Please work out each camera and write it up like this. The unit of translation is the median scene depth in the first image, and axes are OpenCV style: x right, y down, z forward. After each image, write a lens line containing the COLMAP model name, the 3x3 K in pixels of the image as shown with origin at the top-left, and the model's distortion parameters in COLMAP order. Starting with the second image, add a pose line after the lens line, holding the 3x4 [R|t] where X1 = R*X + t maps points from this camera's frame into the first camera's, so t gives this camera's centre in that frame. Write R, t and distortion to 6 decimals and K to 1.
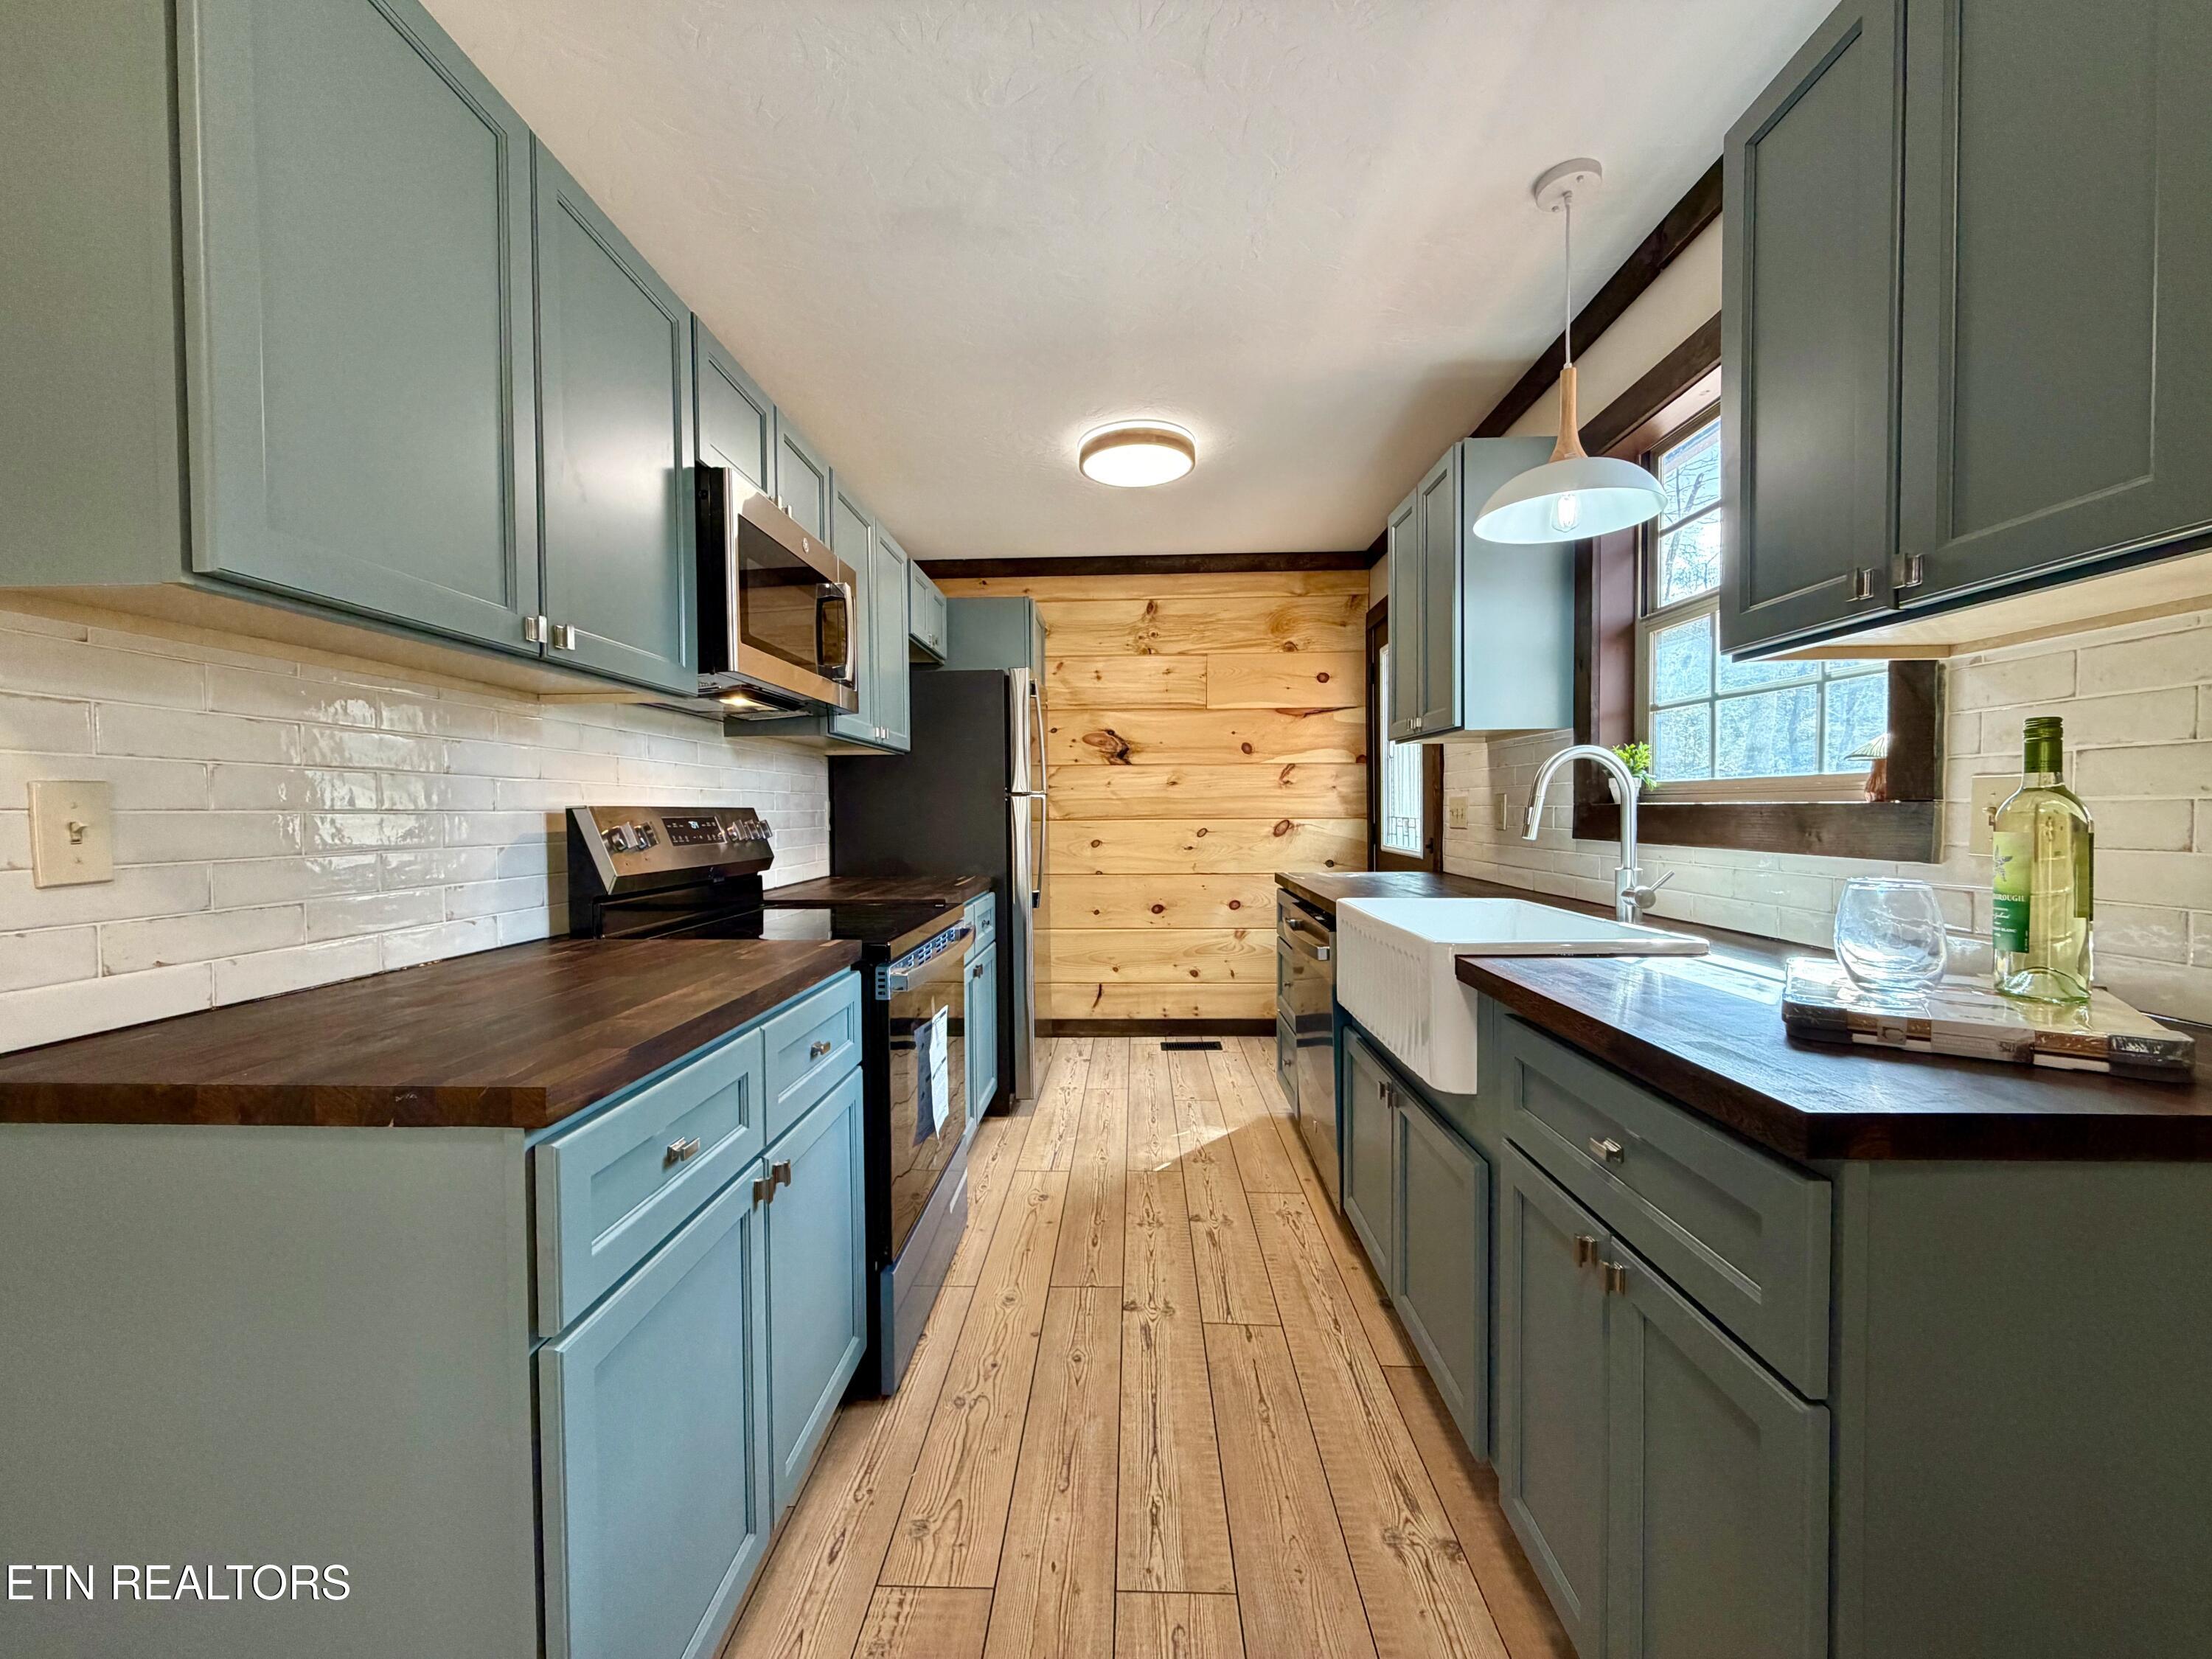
lens RADIAL K [[883.2, 0, 1101.3], [0, 883.2, 827.3], [0, 0, 1]] dist [-0.001639, 0.000210]
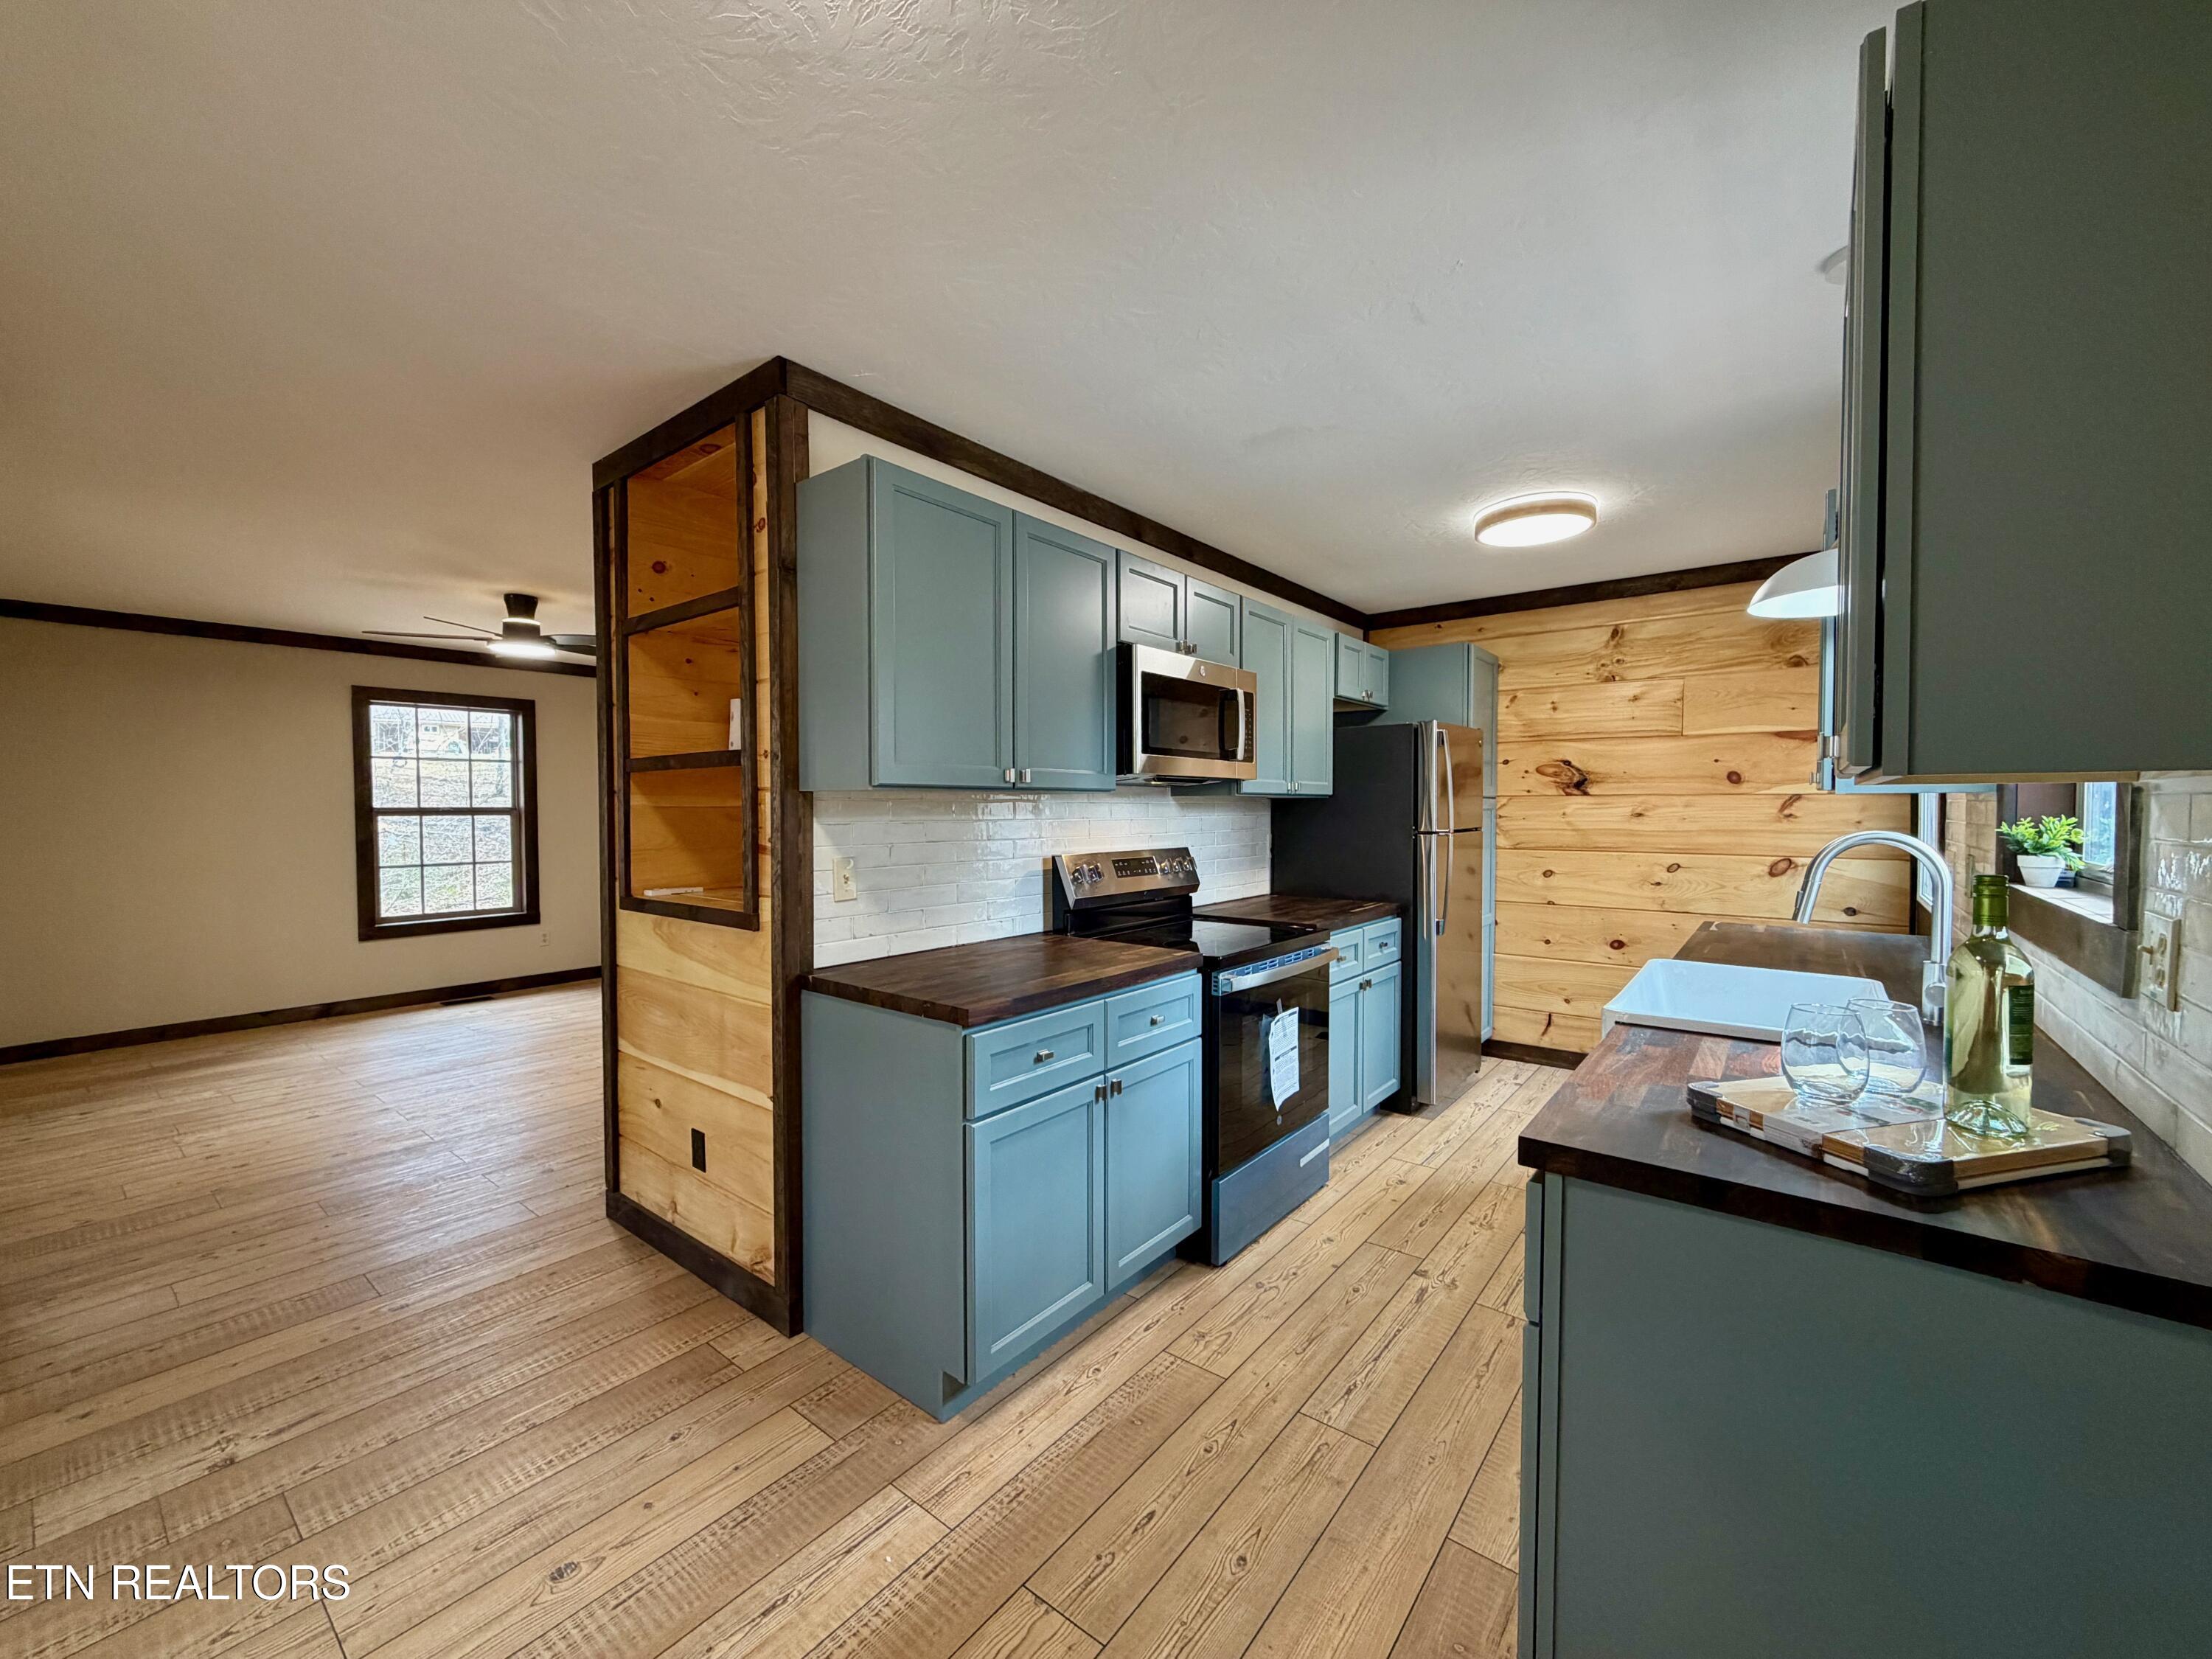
lens RADIAL K [[883.2, 0, 1100.0], [0, 883.2, 828.0], [0, 0, 1]] dist [-0.001639, 0.000210]
pose [[0.808882, 0.022422, -0.587544, 0.309019], [-0.018414, 0.999748, 0.012801, -0.067173], [0.587683, 0.000464, 0.809091, -0.206474]]
